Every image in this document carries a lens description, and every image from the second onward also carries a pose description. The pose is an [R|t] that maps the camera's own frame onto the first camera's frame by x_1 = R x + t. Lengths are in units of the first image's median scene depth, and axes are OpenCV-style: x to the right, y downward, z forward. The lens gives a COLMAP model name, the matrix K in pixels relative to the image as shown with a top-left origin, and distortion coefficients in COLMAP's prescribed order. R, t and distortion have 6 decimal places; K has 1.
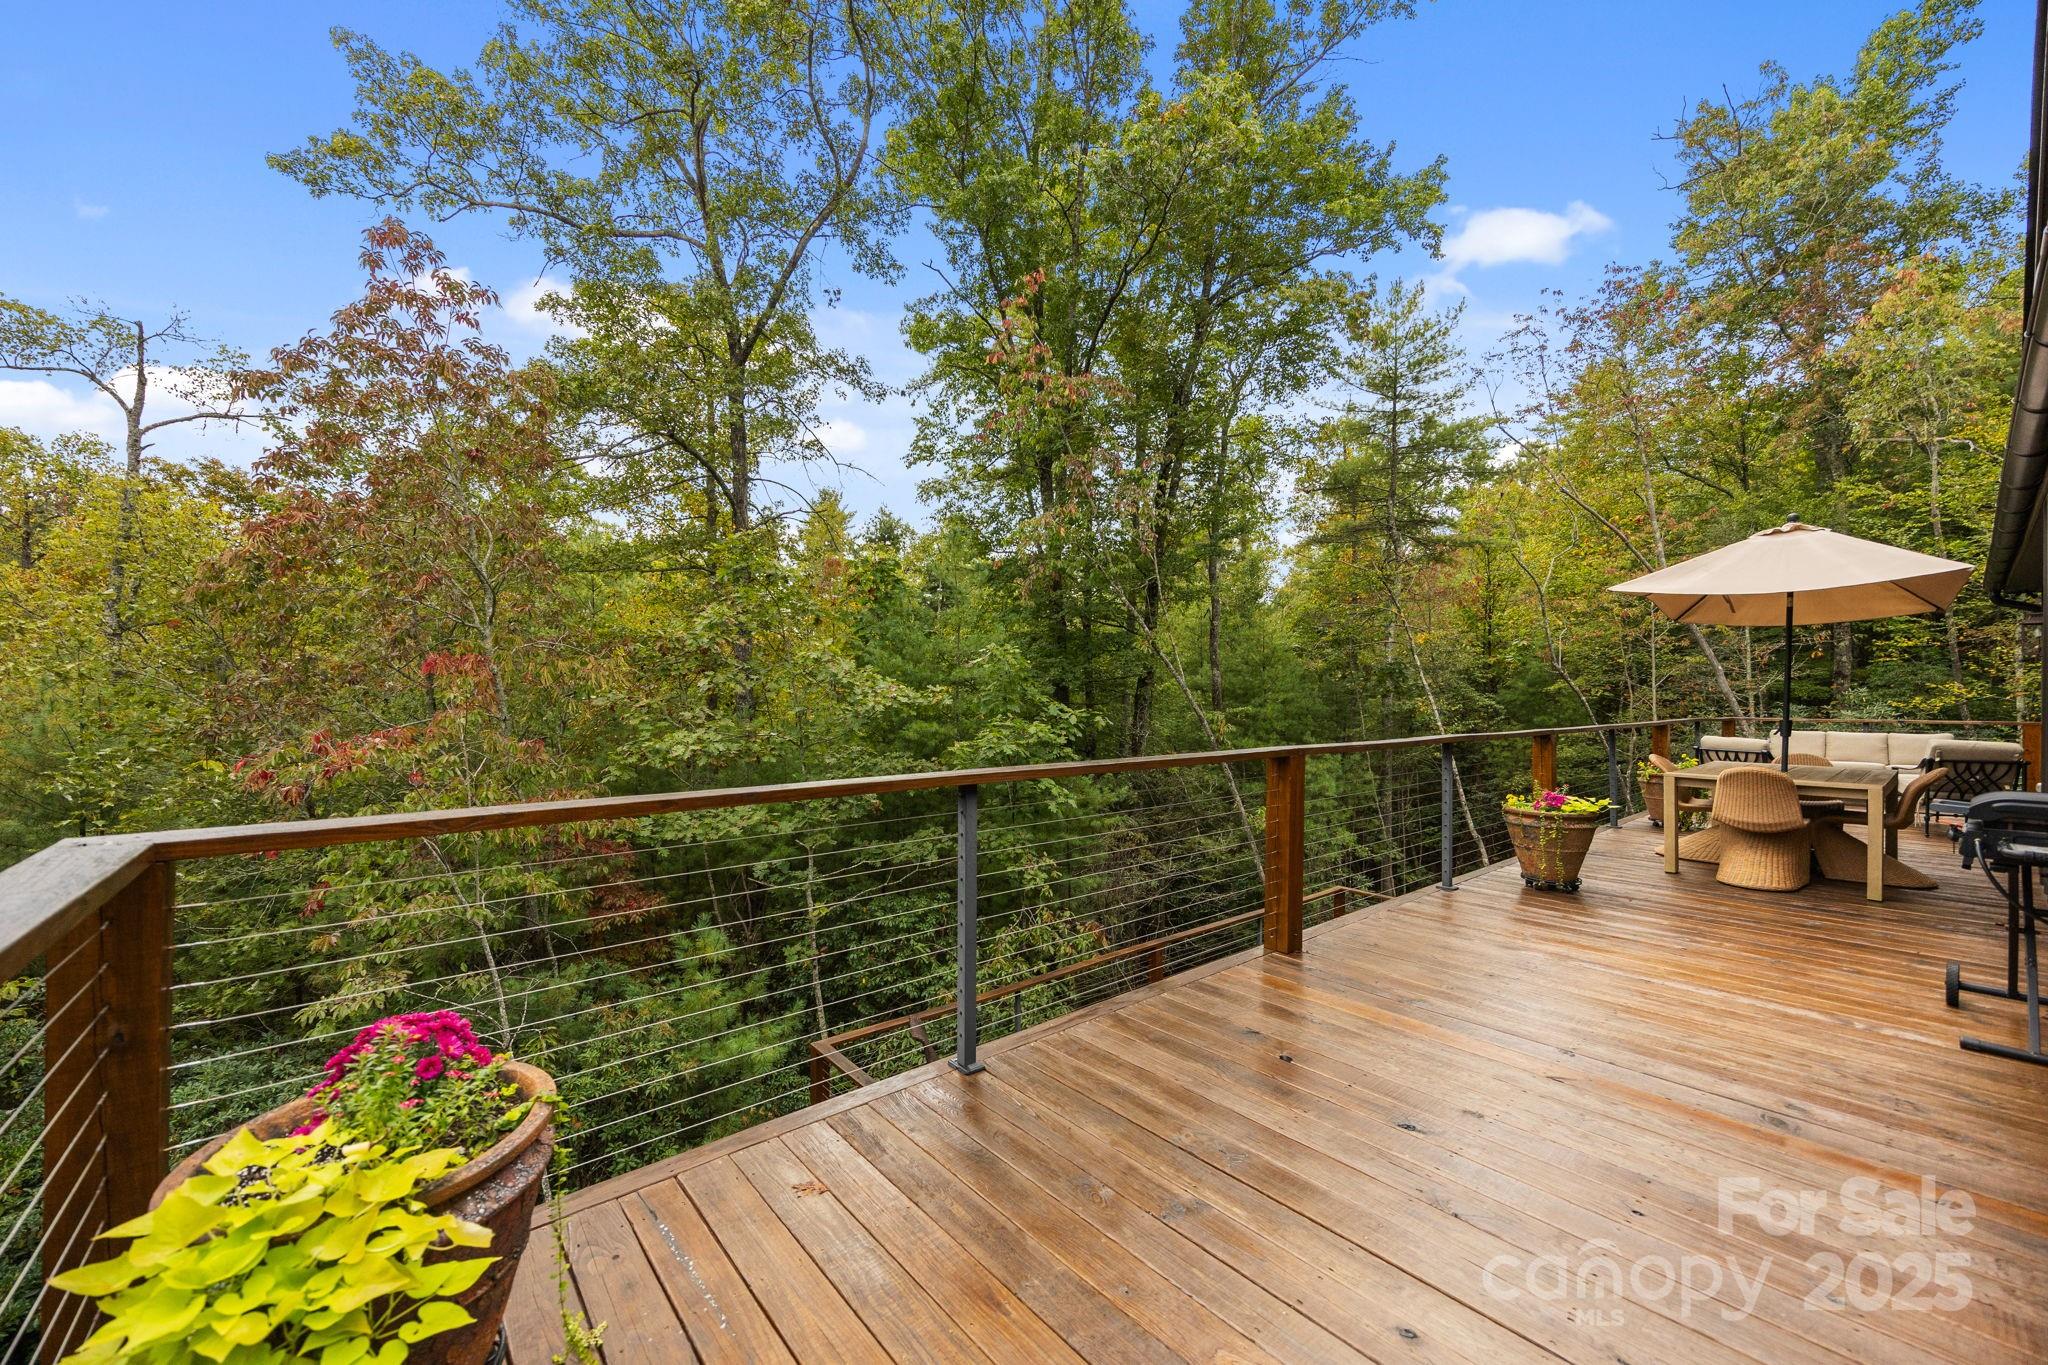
lens RADIAL K [[791.0, 0, 1034.3], [0, 791.0, 704.9], [0, 0, 1]] dist [0.001178, 0.000132]
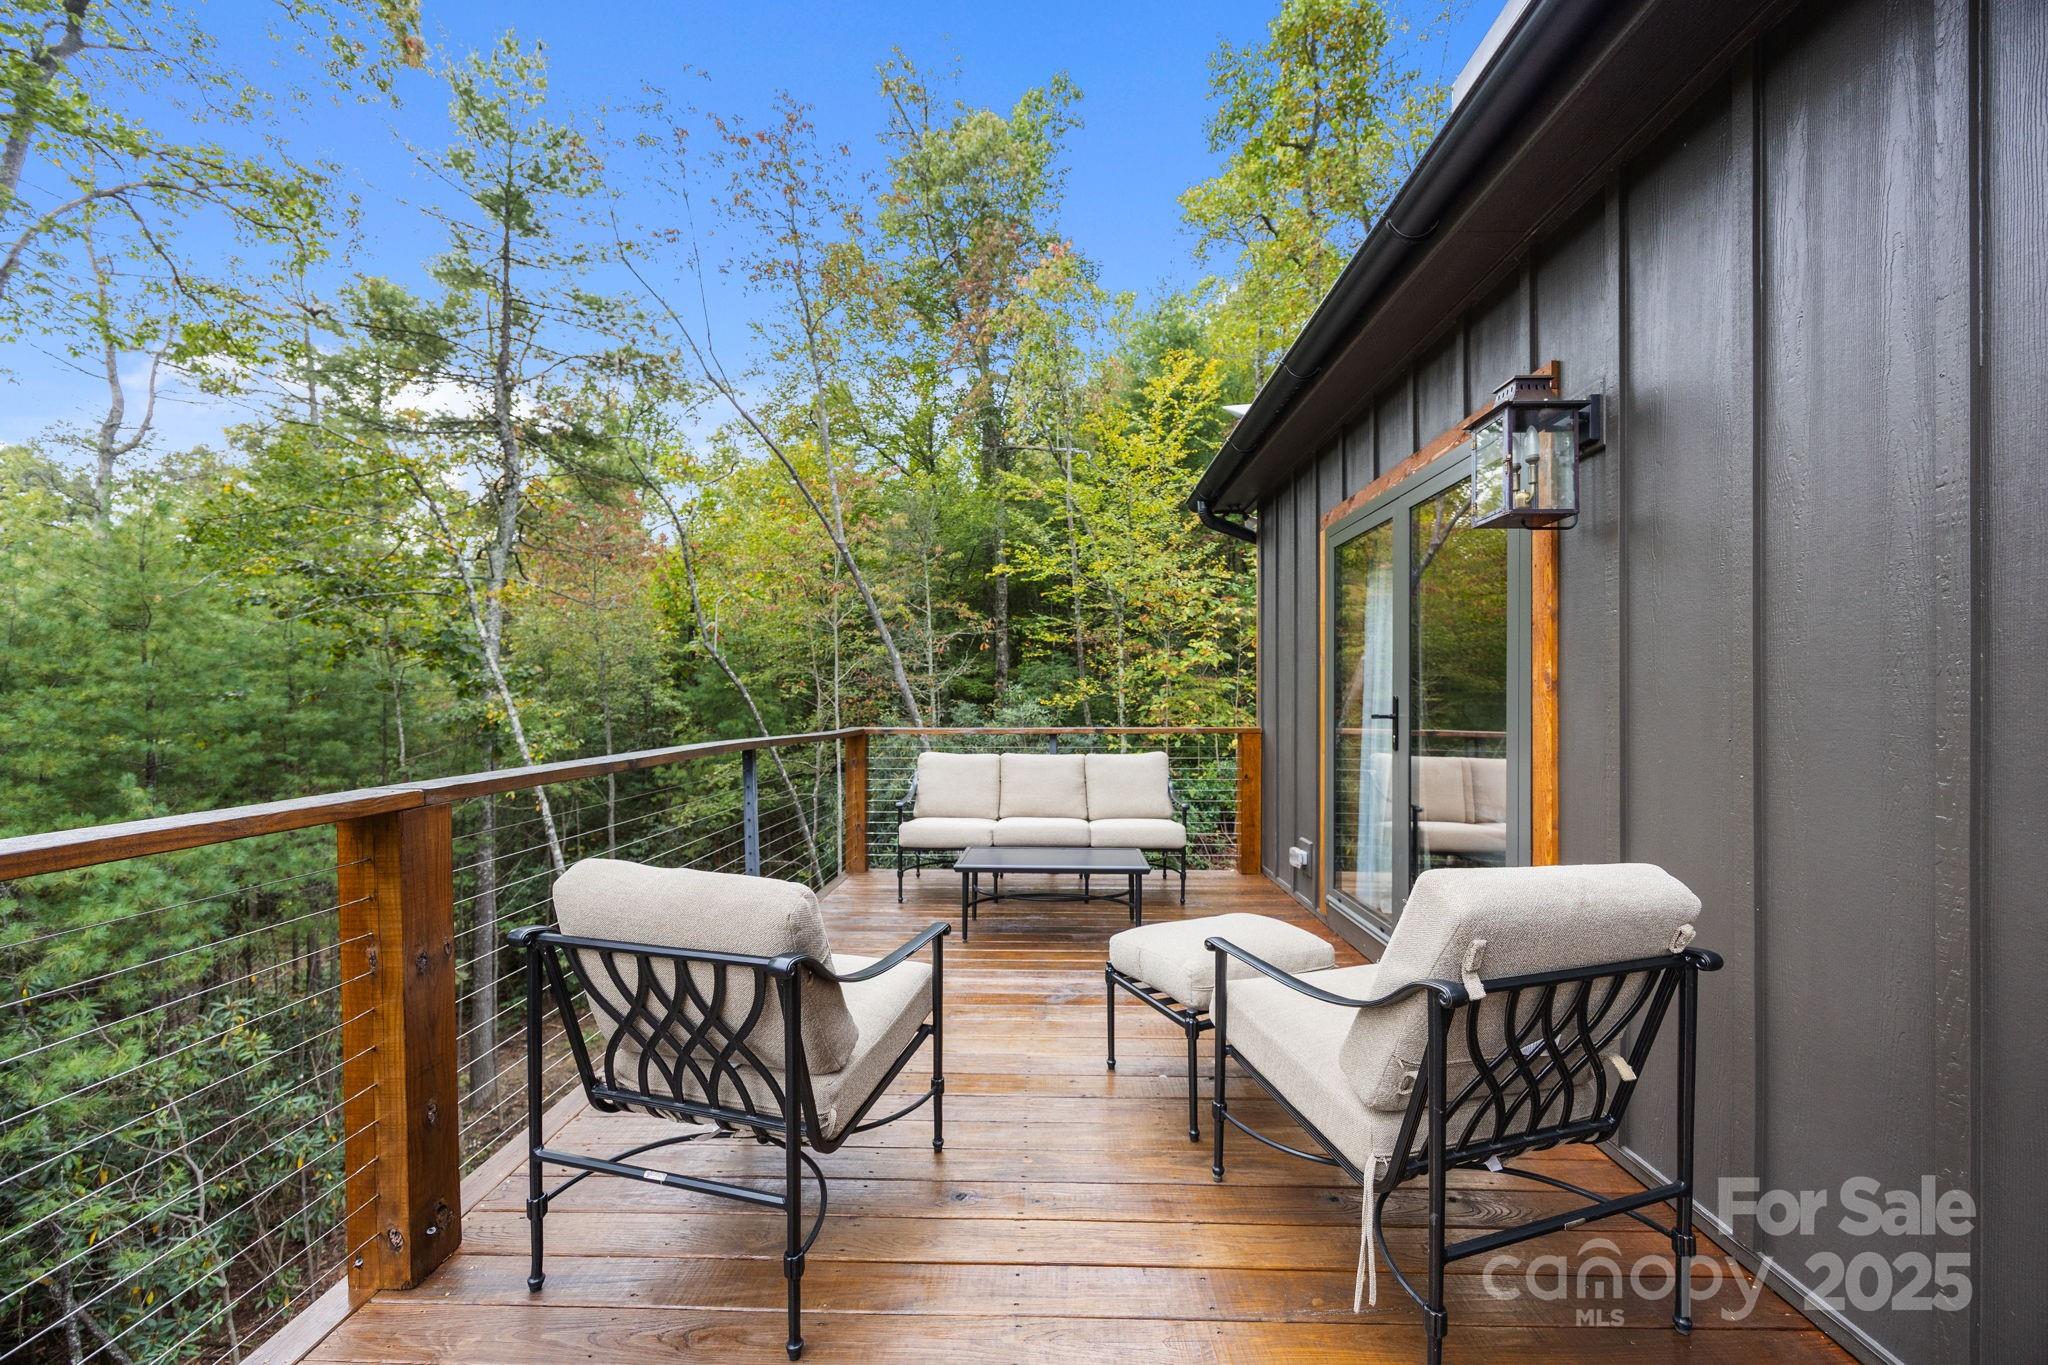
lens RADIAL K [[791.0, 0, 1028.4], [0, 791.0, 694.9], [0, 0, 1]] dist [0.001178, 0.000132]
pose [[0.672651, -0.001288, 0.739959, 0.324526], [0.009356, 0.999933, -0.006764, -0.002332], [-0.739901, 0.011473, 0.672618, 0.326112]]
